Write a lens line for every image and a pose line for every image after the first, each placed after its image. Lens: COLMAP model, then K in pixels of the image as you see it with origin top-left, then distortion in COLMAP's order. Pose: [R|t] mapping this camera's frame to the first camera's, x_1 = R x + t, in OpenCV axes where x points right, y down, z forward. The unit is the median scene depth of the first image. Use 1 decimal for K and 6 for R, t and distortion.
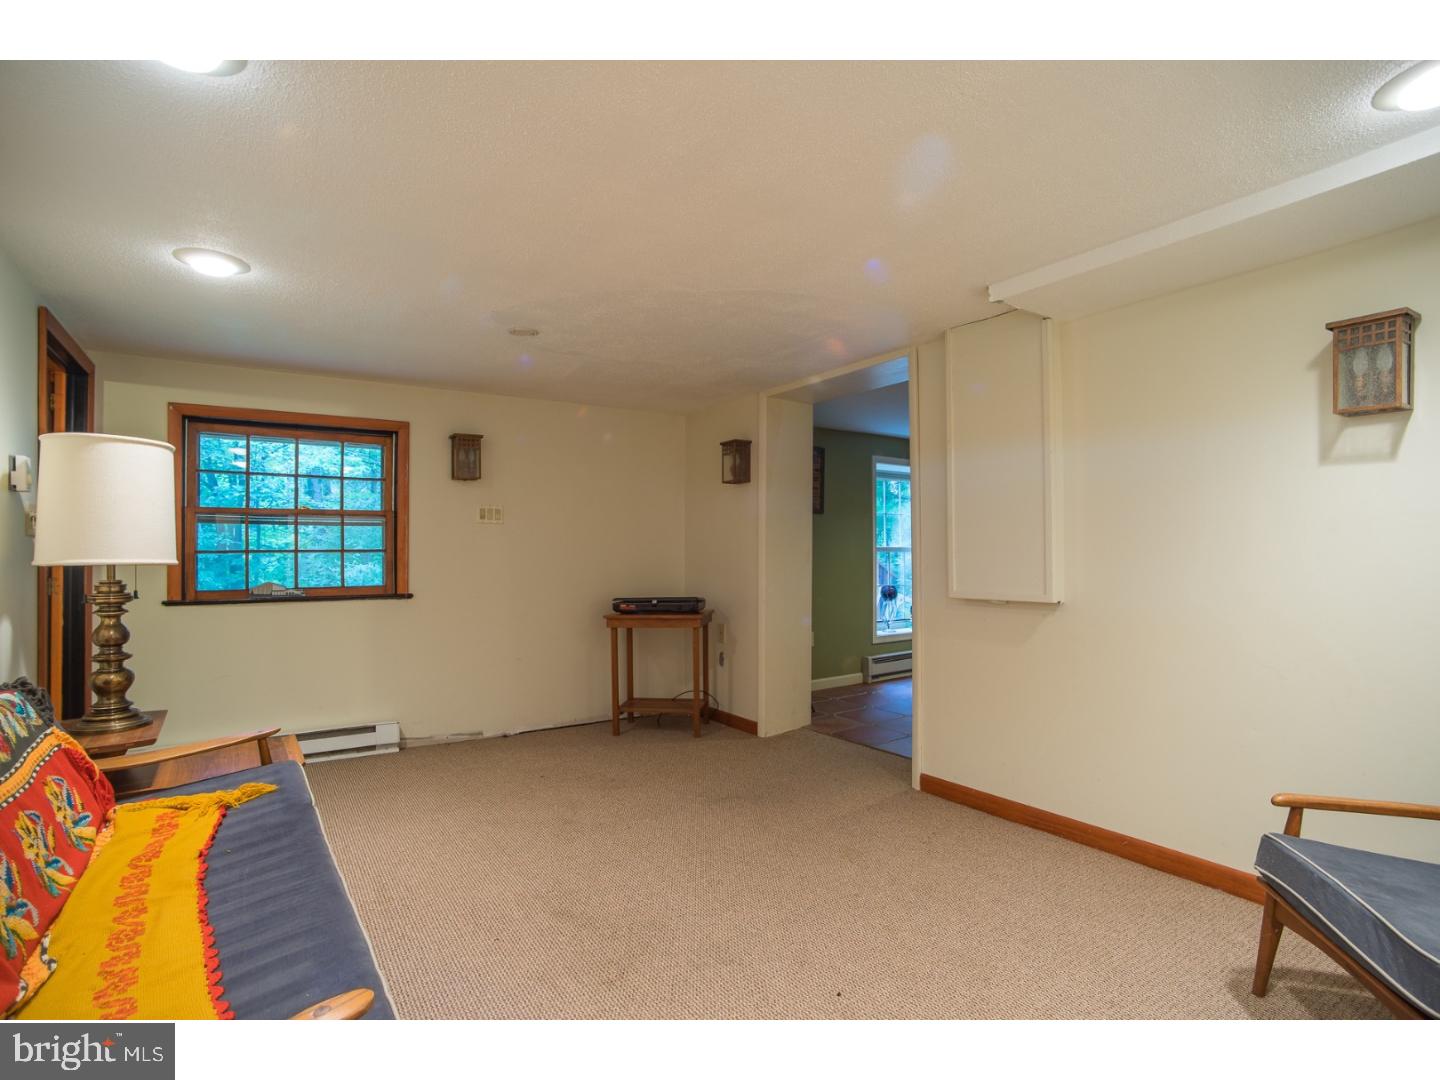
lens RADIAL K [[722.4, 0, 725.1], [0, 722.4, 550.9], [0, 0, 1]] dist [-0.081817, 0.044810]
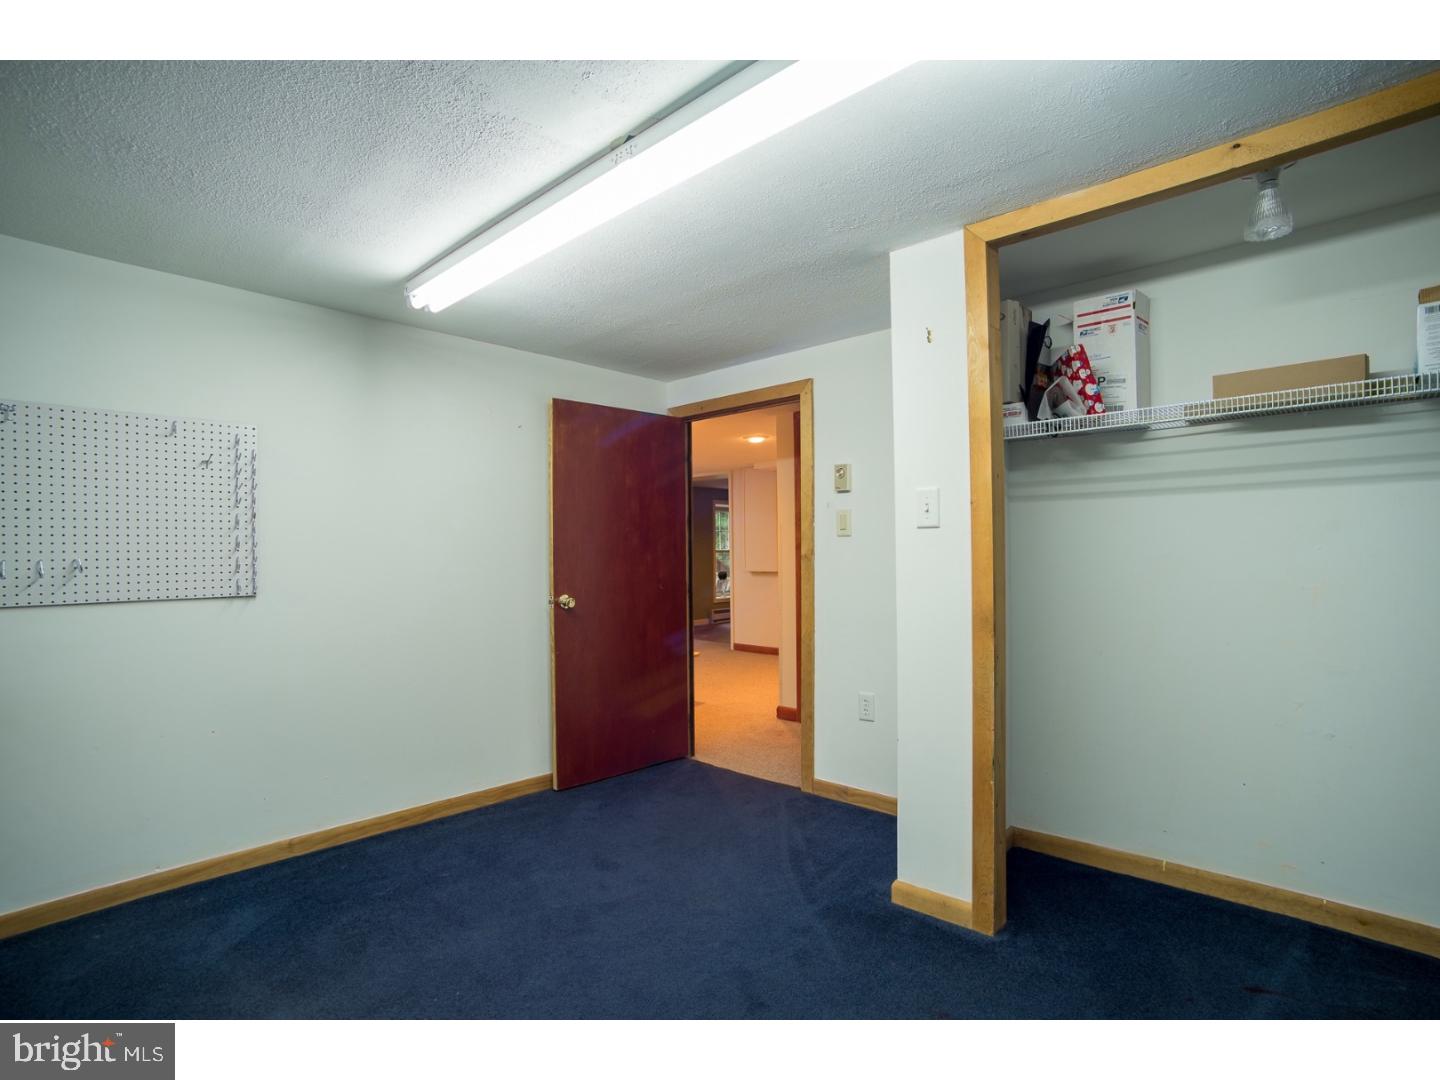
lens RADIAL K [[722.4, 0, 725.1], [0, 722.4, 550.9], [0, 0, 1]] dist [-0.081817, 0.044810]
pose [[0.976037, -0.008643, 0.217431, -0.149154], [0.007650, 0.999956, 0.005407, -0.012626], [-0.217469, -0.003614, 0.976061, -0.719103]]
